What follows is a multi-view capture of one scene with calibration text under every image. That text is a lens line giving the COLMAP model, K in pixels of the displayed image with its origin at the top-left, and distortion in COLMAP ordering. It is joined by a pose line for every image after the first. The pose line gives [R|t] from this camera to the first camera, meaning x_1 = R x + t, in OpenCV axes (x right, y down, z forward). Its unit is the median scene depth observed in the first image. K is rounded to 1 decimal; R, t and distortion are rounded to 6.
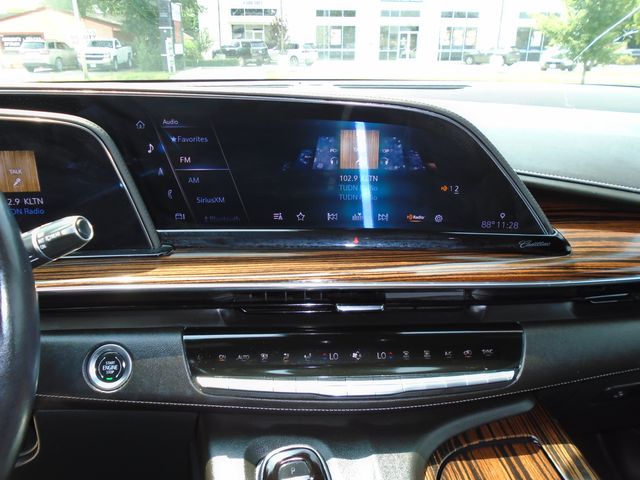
lens RADIAL K [[491.8, 0, 320.0], [0, 491.8, 240.0], [0, 0, 1]] dist [-0.017263, 0.006396]
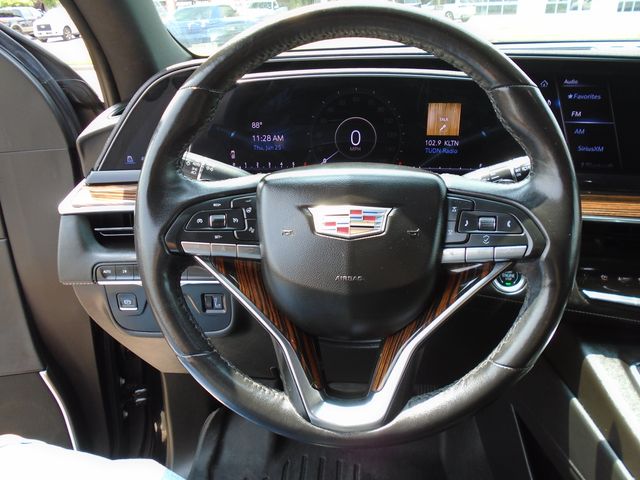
lens RADIAL K [[491.8, 0, 320.0], [0, 491.8, 240.0], [0, 0, 1]] dist [-0.017263, 0.006396]
pose [[0.959788, 0.089709, -0.266005, -0.569618], [-0.069586, 0.994020, 0.084153, 0.093435], [0.271964, -0.062259, 0.960291, -0.369960]]
